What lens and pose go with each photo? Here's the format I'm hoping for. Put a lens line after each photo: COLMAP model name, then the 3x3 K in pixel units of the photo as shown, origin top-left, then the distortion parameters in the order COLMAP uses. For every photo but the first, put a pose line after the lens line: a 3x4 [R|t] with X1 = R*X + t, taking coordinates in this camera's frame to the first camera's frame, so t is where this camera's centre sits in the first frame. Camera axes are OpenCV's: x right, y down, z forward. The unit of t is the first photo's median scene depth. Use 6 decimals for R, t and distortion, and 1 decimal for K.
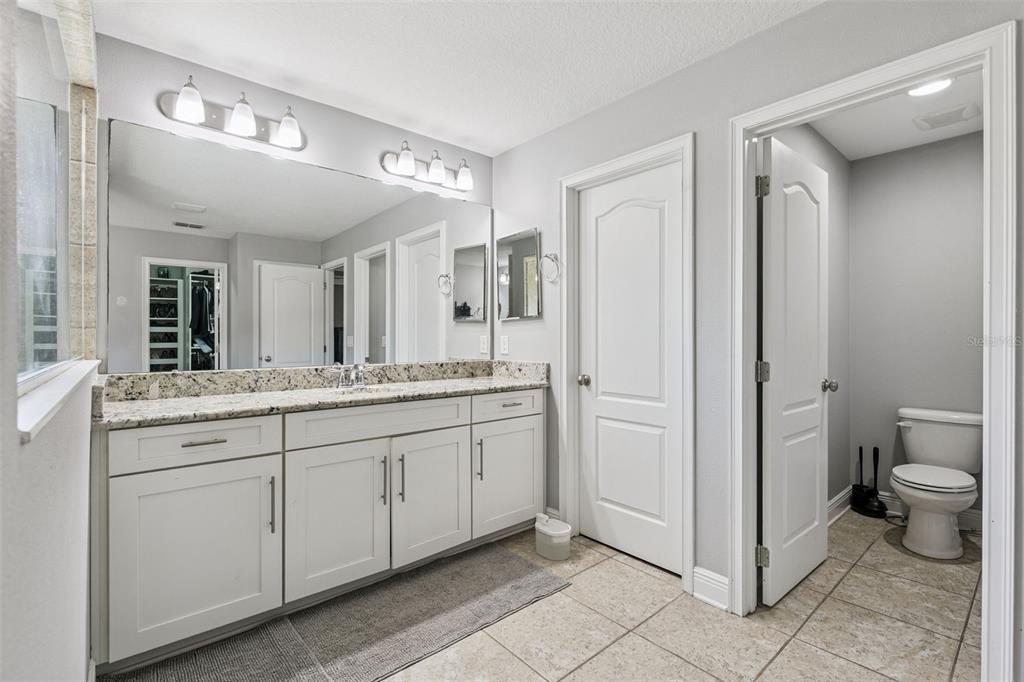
lens RADIAL K [[462.3, 0, 514.8], [0, 462.3, 343.2], [0, 0, 1]] dist [-0.003021, -0.000329]
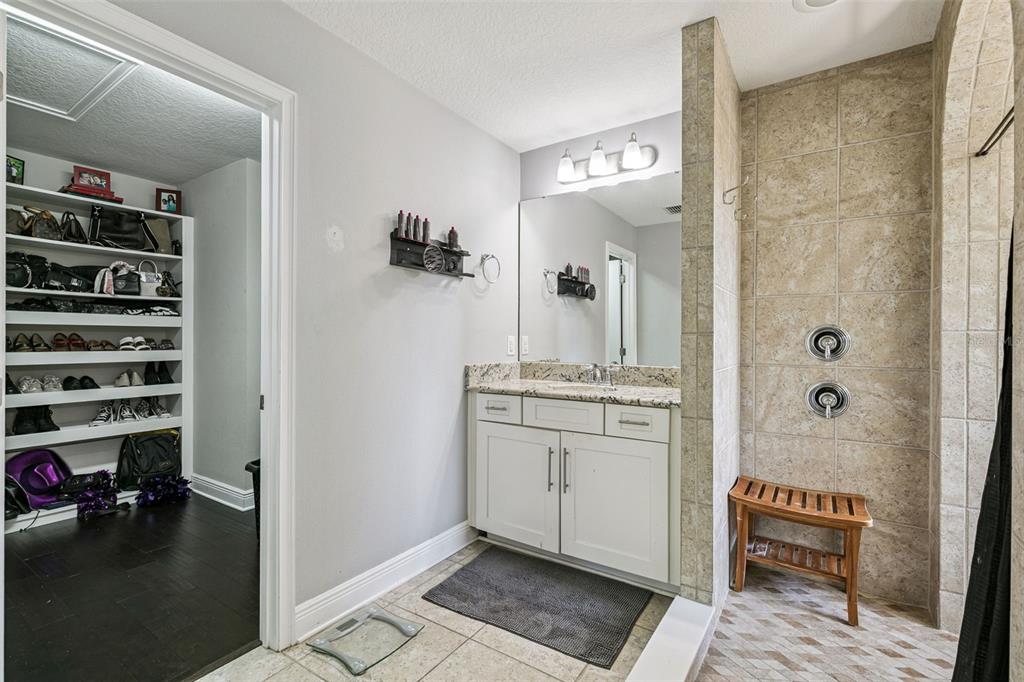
lens RADIAL K [[462.3, 0, 509.0], [0, 462.3, 338.3], [0, 0, 1]] dist [-0.003021, -0.000329]
pose [[0.257606, 0.001729, -0.966249, 0.744466], [-0.010554, 0.999944, -0.001025, -0.010613], [0.966192, 0.010462, 0.257609, 0.610194]]
